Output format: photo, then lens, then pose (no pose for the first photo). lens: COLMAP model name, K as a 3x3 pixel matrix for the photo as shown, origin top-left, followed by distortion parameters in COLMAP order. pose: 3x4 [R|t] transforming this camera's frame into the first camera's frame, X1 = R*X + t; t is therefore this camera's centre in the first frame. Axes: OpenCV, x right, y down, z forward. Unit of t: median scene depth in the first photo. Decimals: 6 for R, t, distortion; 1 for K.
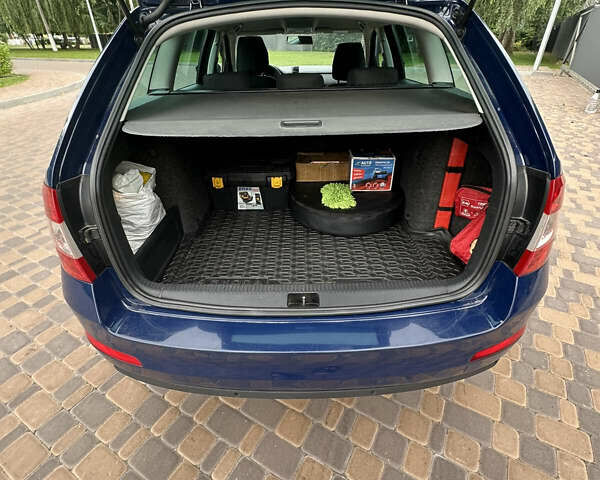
lens RADIAL K [[320.4, 0, 300.0], [0, 320.4, 240.0], [0, 0, 1]] dist [0.002350, 0.000928]
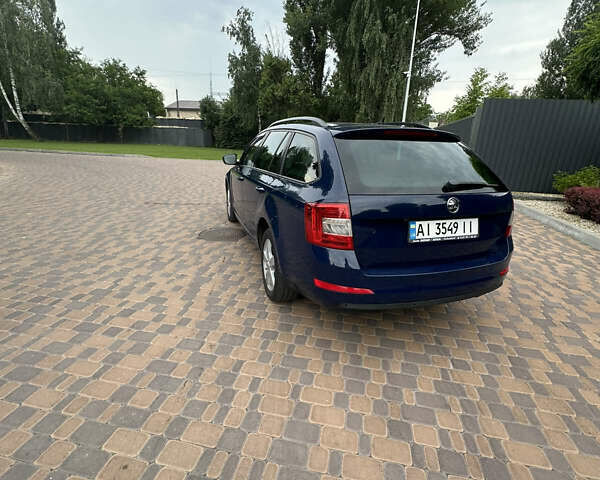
lens RADIAL K [[320.4, 0, 300.0], [0, 320.4, 240.0], [0, 0, 1]] dist [0.002350, 0.000928]
pose [[0.943361, -0.061659, 0.325988, -1.056028], [0.141455, 0.963543, -0.227103, 0.324643], [-0.300101, 0.260353, 0.917691, -0.489259]]
